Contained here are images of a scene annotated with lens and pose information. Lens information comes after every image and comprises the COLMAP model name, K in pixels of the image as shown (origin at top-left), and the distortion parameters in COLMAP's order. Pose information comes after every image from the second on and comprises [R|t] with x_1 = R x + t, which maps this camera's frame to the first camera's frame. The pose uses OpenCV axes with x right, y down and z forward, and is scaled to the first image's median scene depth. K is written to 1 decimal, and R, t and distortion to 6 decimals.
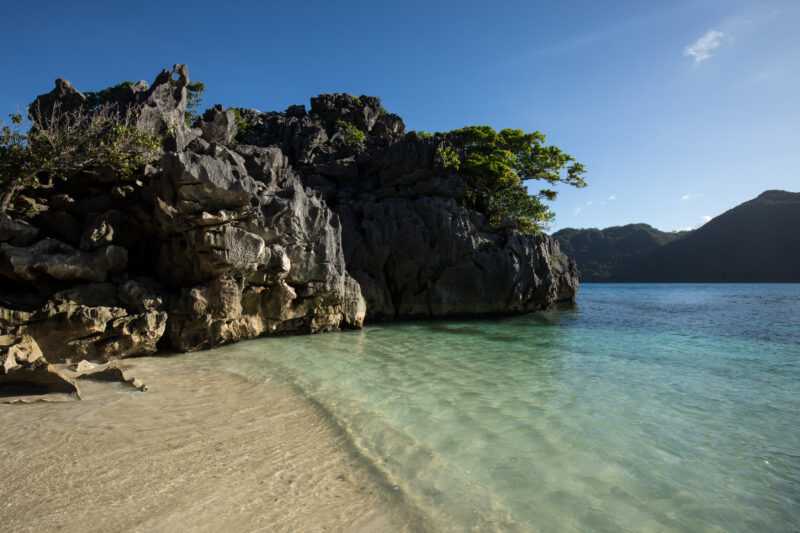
lens RADIAL K [[382.0, 0, 399.2], [0, 382.0, 269.4], [0, 0, 1]] dist [-0.029971, 0.000878]
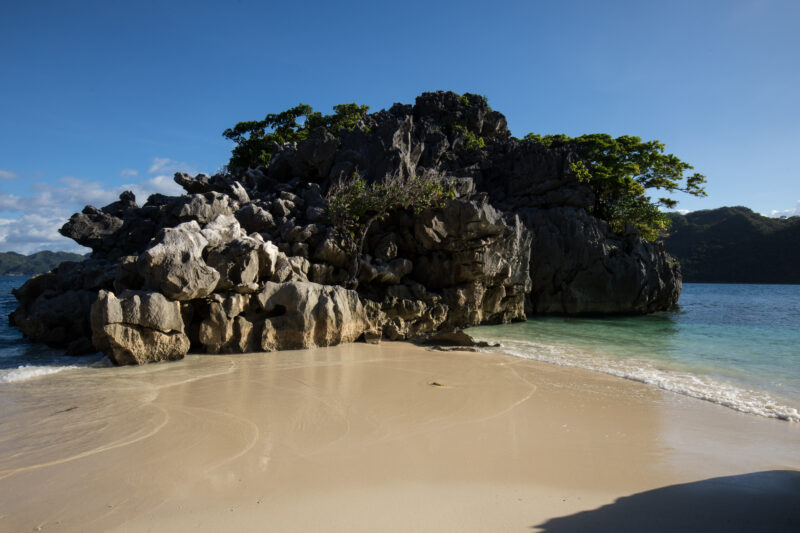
lens RADIAL K [[479.0, 0, 399.3], [0, 479.0, 269.4], [0, 0, 1]] dist [-0.002207, 0.000832]
pose [[0.999028, 0.014315, -0.041689, -0.329883], [-0.013602, 0.999757, 0.017326, -0.026241], [0.041927, -0.016742, 0.998980, -0.409319]]
